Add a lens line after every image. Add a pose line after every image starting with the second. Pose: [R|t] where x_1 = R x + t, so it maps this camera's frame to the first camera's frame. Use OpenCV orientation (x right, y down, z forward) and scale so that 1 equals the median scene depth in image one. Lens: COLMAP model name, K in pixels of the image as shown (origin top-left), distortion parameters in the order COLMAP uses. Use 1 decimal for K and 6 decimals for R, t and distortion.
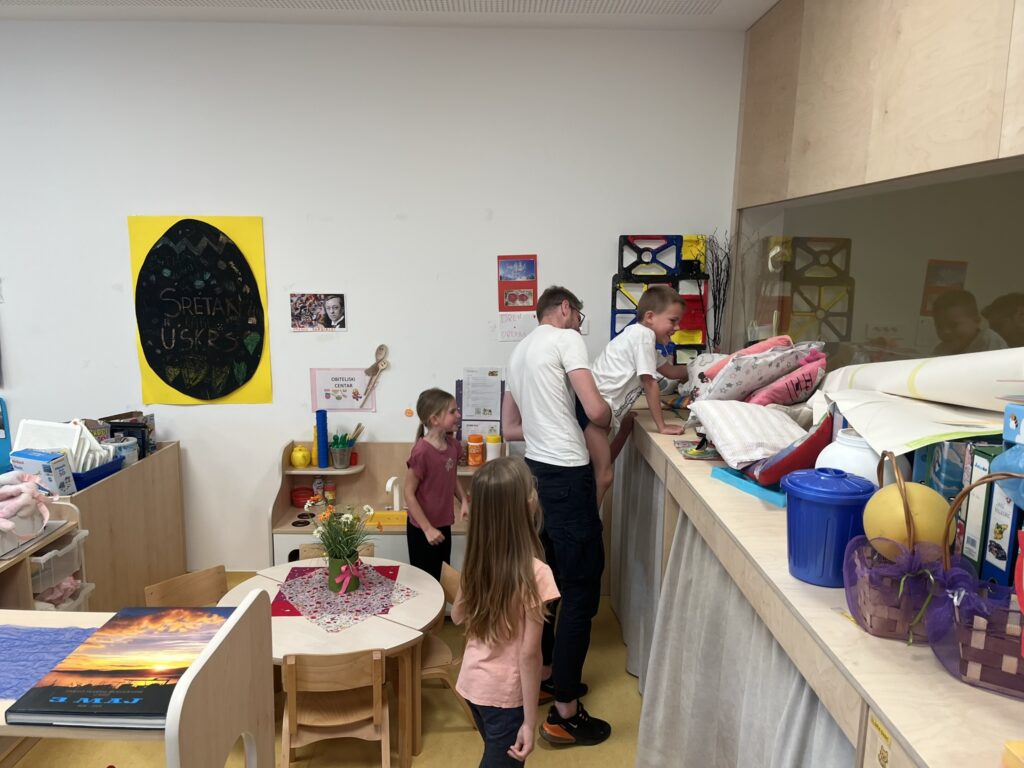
lens RADIAL K [[767.5, 0, 515.1], [0, 767.5, 385.1], [0, 0, 1]] dist [0.067792, -0.098038]
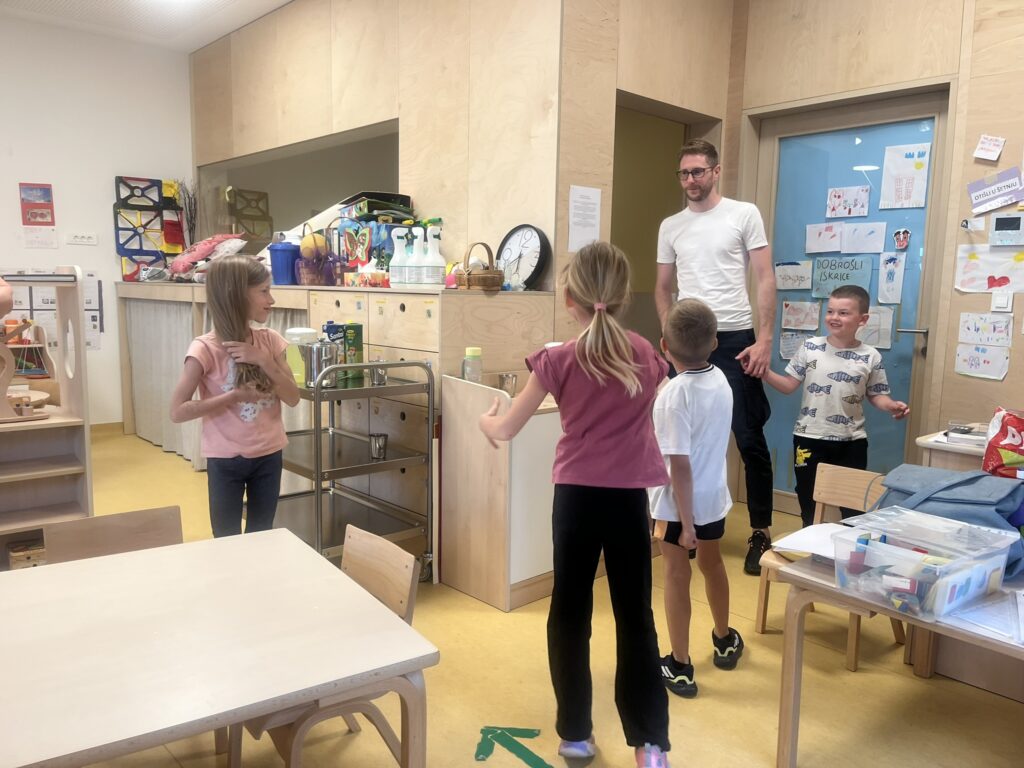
lens RADIAL K [[767.5, 0, 515.1], [0, 767.5, 385.1], [0, 0, 1]] dist [0.067792, -0.098038]
pose [[0.739413, -0.082486, 0.668180, -0.315191], [0.099743, 0.994935, 0.012447, 0.251691], [-0.665822, 0.057443, 0.743896, -0.558996]]
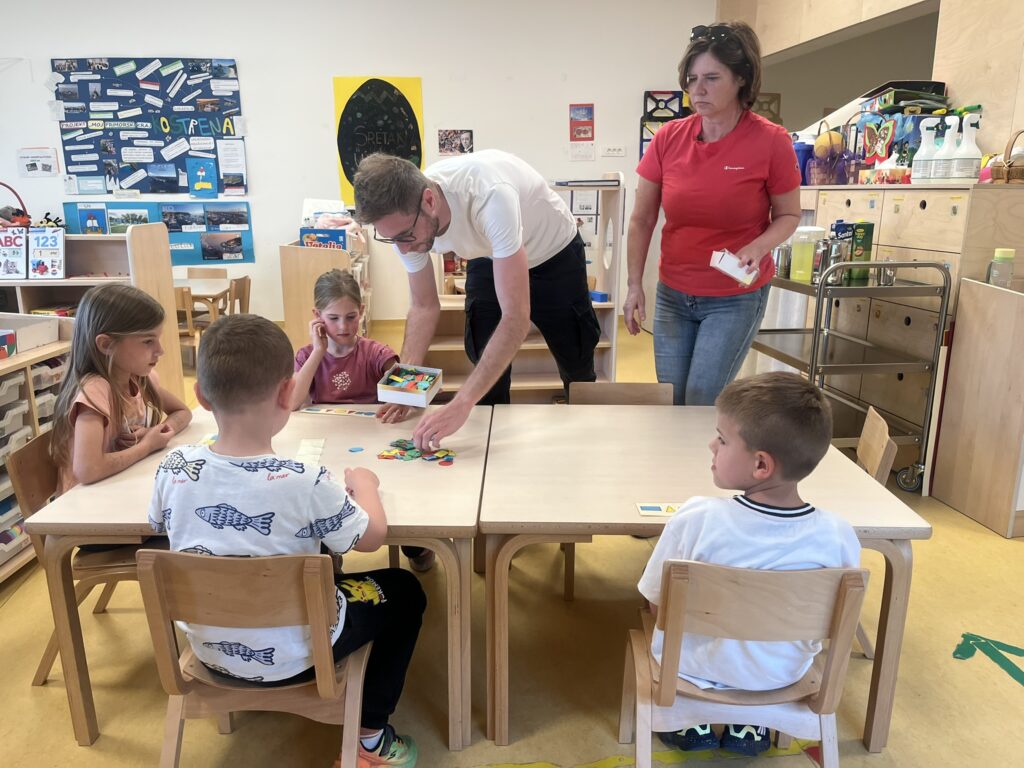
lens RADIAL K [[767.5, 0, 515.1], [0, 767.5, 385.1], [0, 0, 1]] dist [0.067792, -0.098038]
pose [[0.991083, -0.041905, 0.126487, -0.360103], [0.031178, 0.995840, 0.085624, 0.267903], [-0.129549, -0.080917, 0.988266, -0.605133]]
